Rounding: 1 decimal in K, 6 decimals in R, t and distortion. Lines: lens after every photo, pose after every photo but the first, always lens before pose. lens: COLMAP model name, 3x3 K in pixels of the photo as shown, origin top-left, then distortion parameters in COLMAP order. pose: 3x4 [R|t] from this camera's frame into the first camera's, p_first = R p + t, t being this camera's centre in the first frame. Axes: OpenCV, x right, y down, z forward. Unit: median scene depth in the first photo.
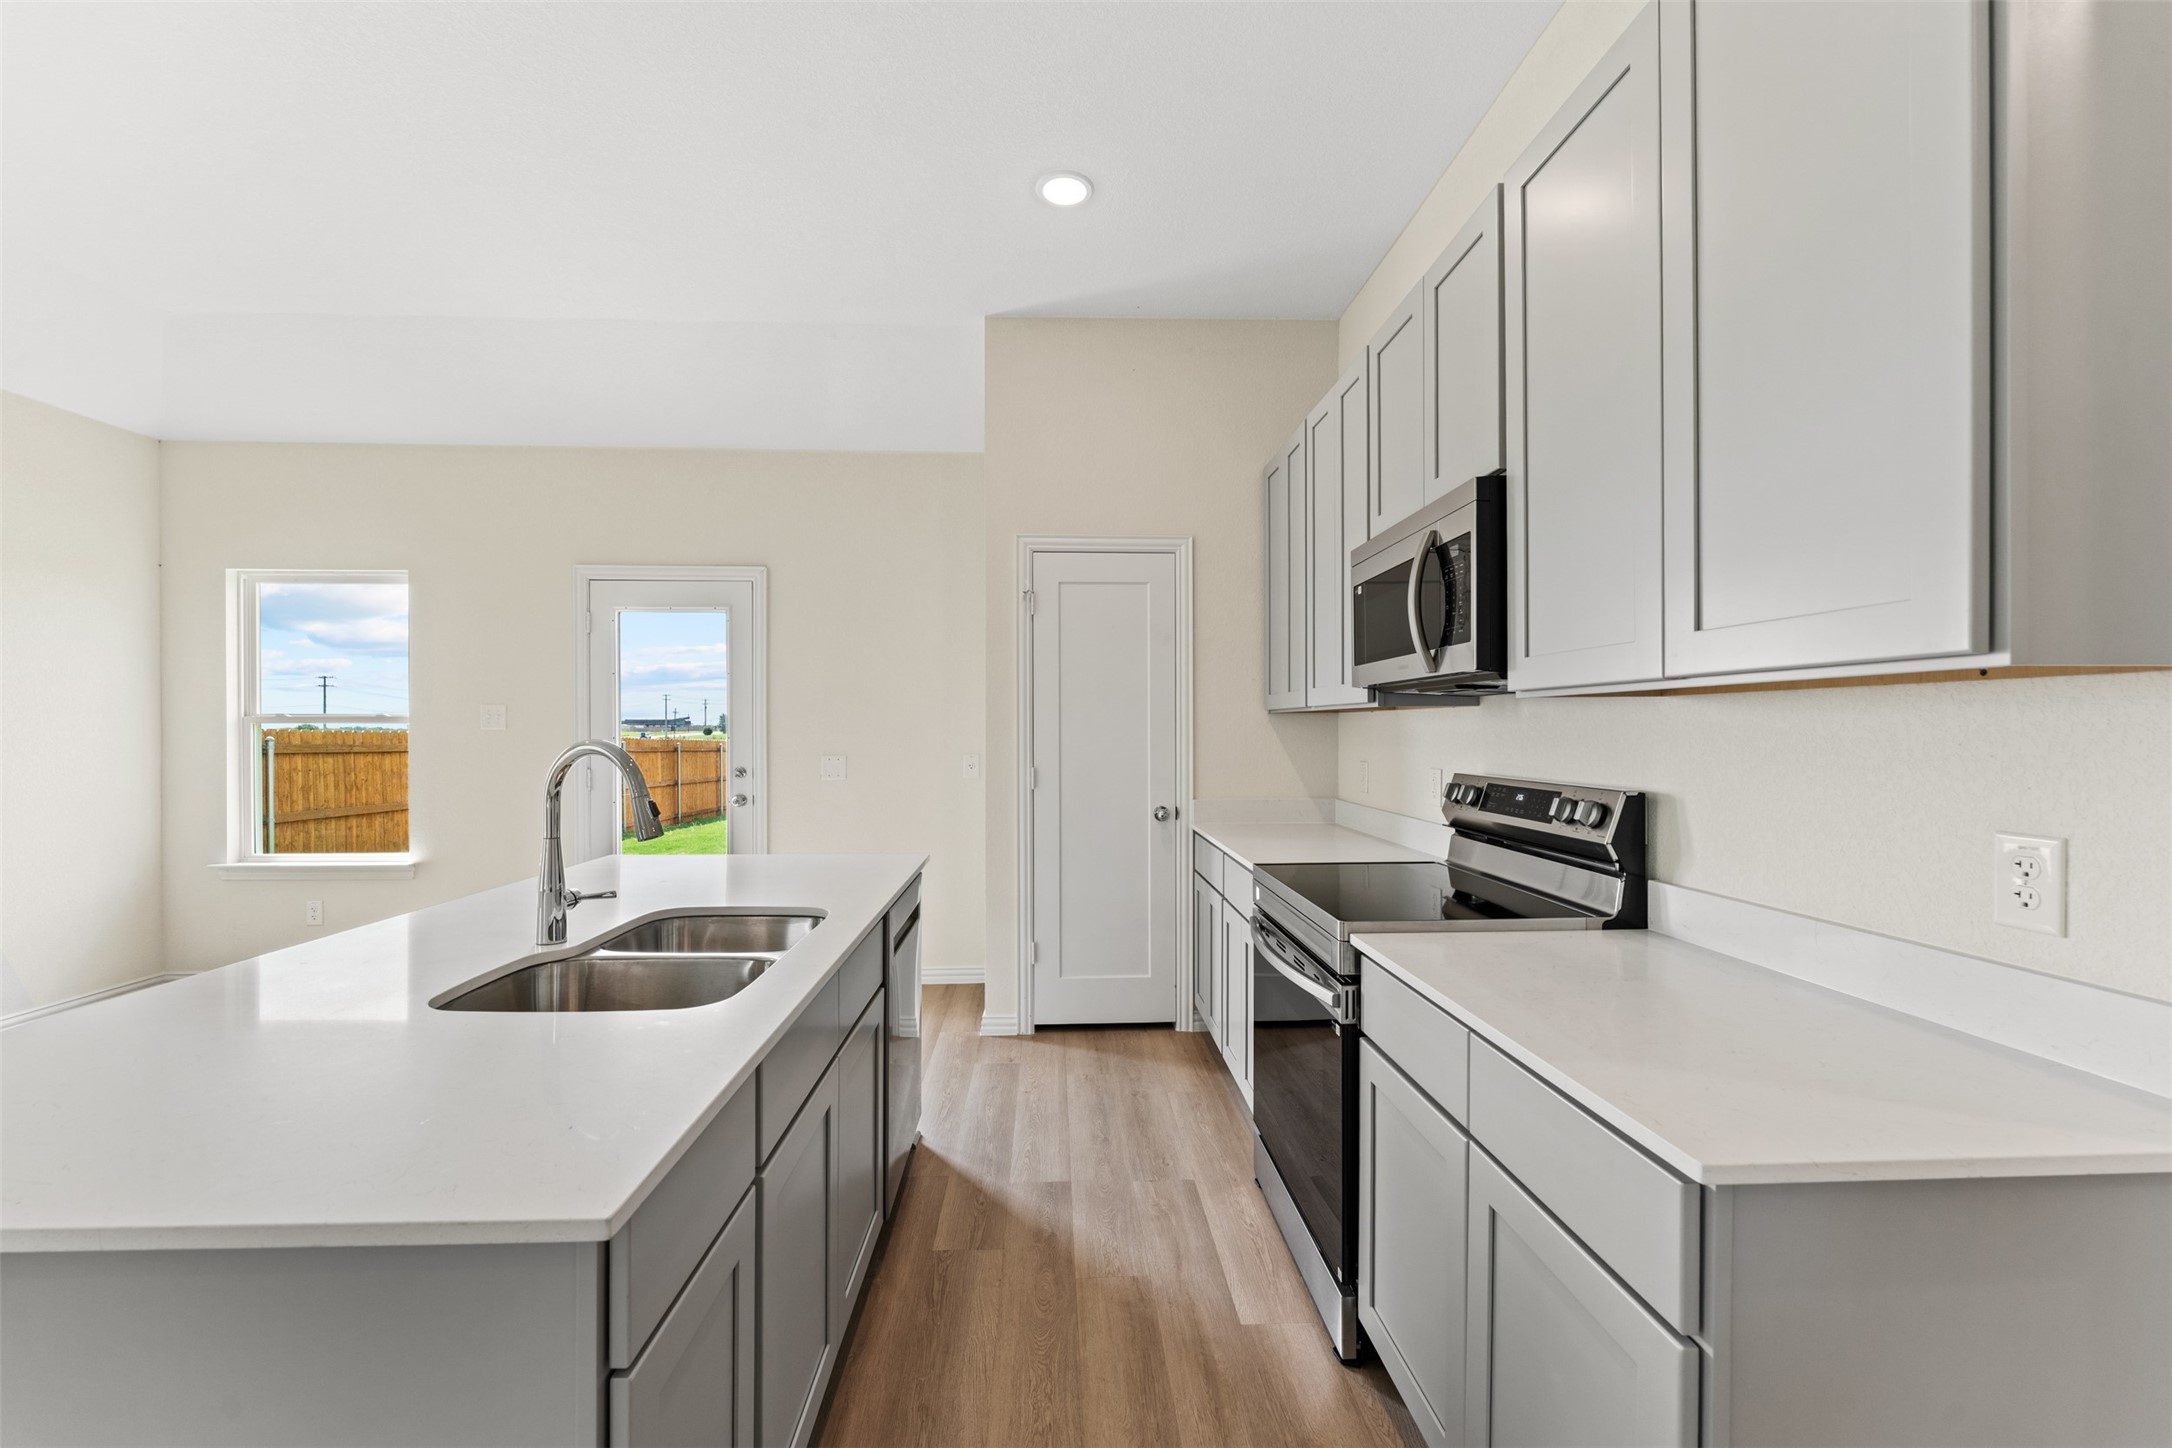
lens RADIAL K [[881.3, 0, 1092.4], [0, 881.3, 733.8], [0, 0, 1]] dist [-0.000167, -0.000991]
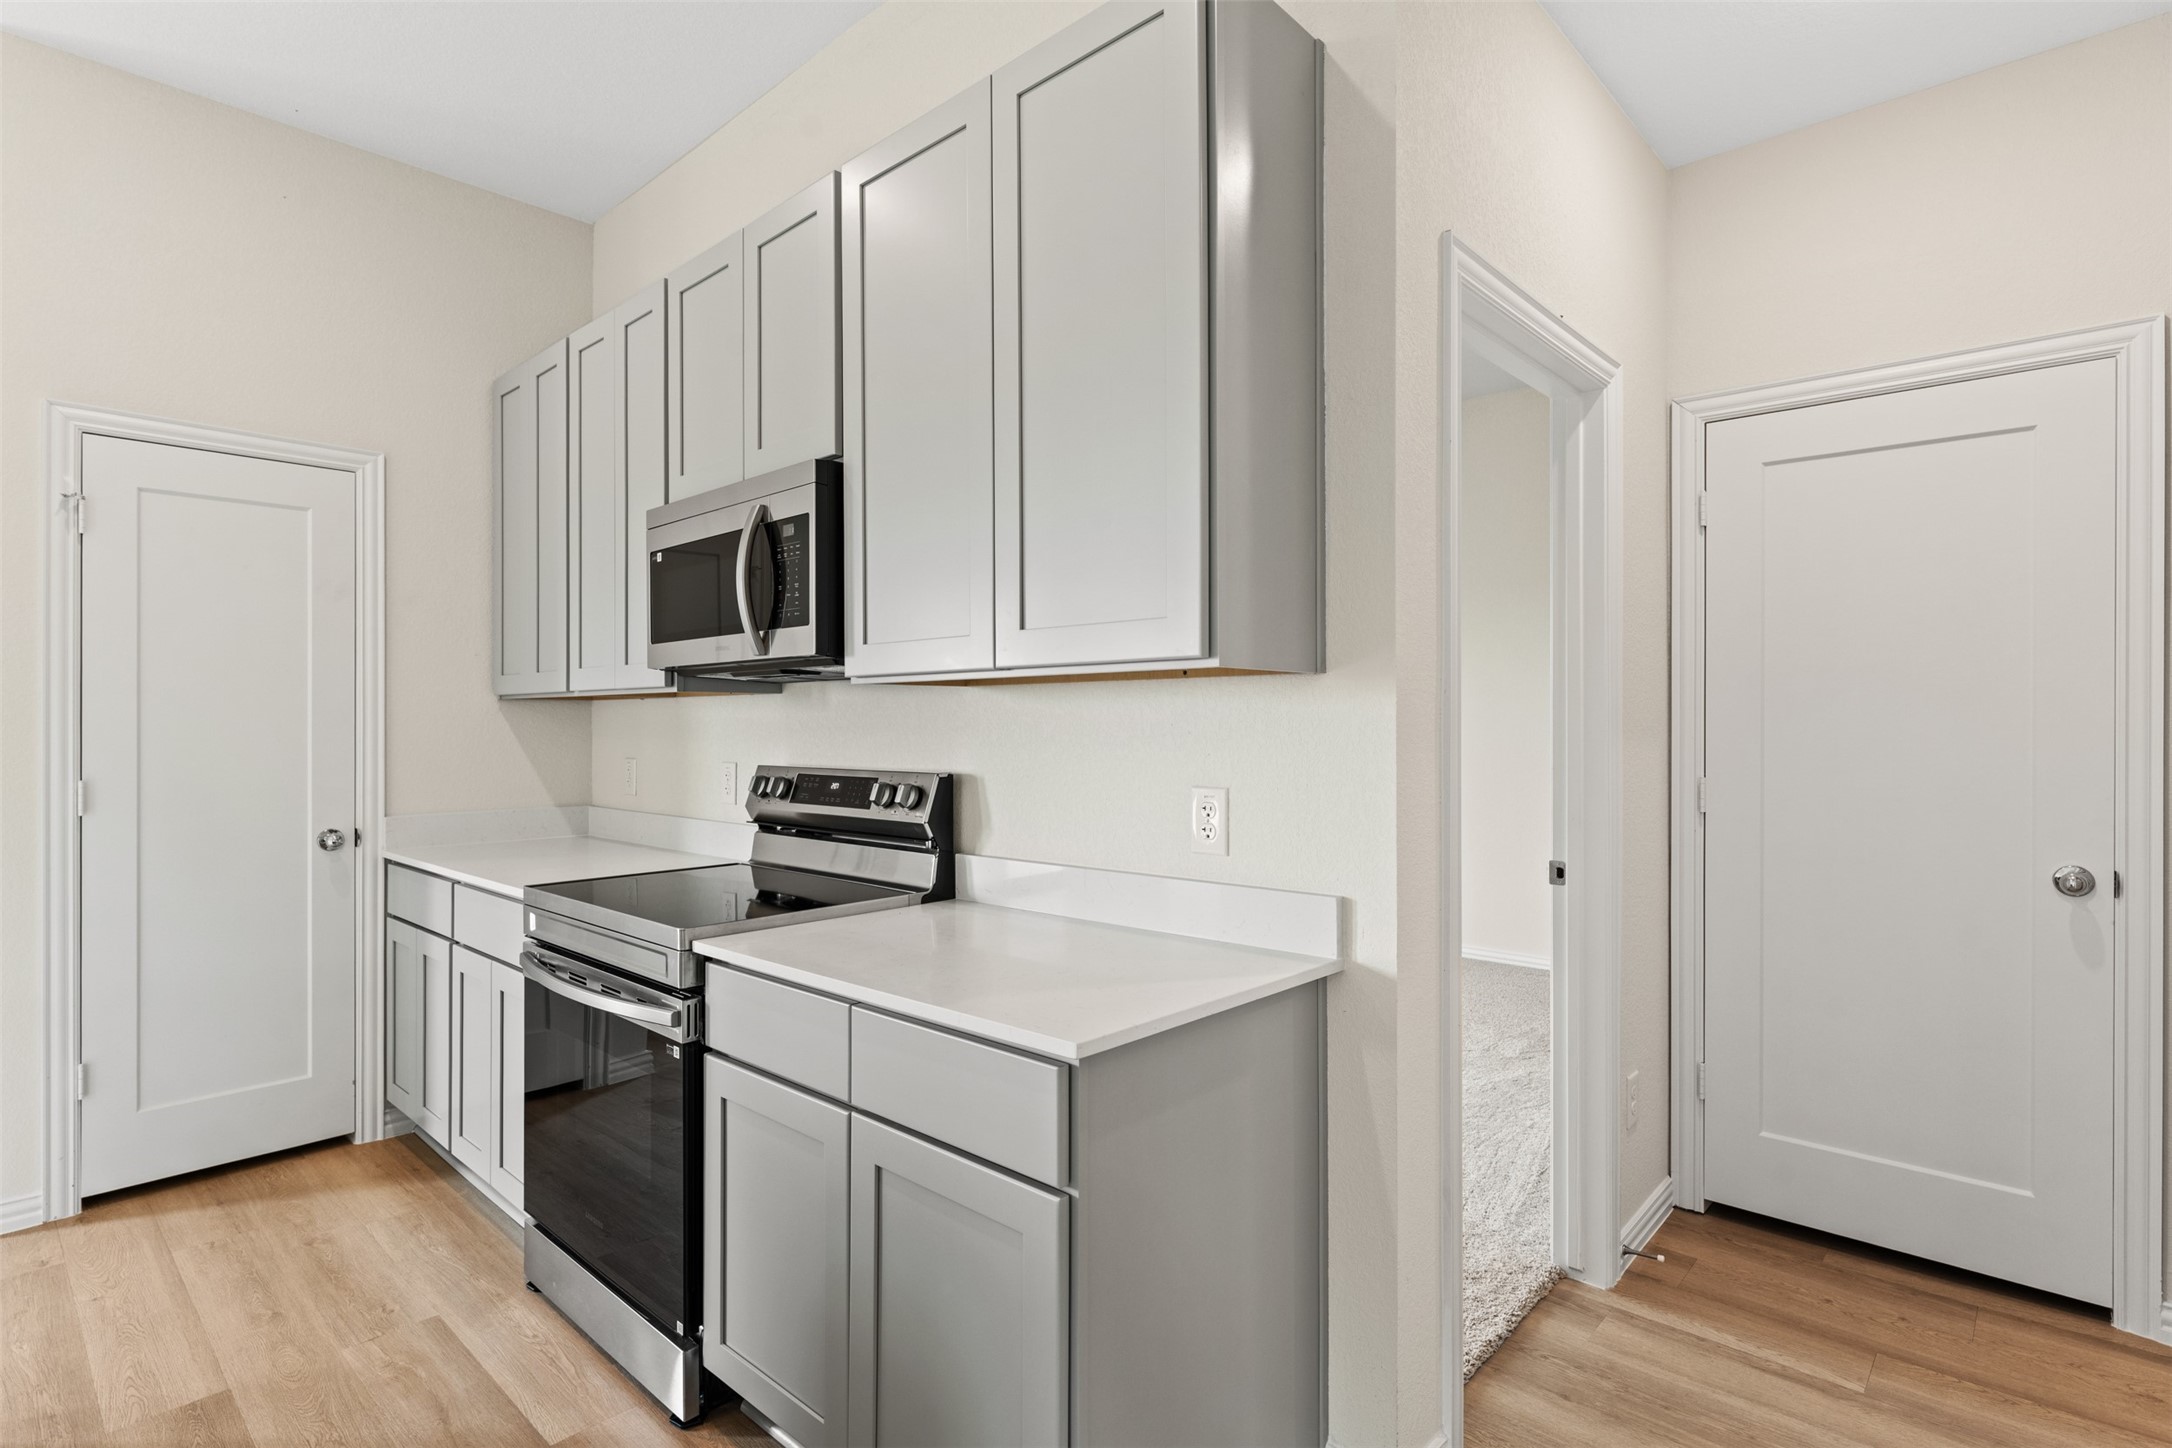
lens RADIAL K [[1064.2, 0, 1093.9], [0, 1064.2, 717.5], [0, 0, 1]] dist [-0.005184, 0.001207]
pose [[0.710145, 0.003990, 0.704044, -0.107323], [0.005335, 0.999925, -0.011048, 0.007538], [-0.704035, 0.011602, 0.710070, -0.036002]]
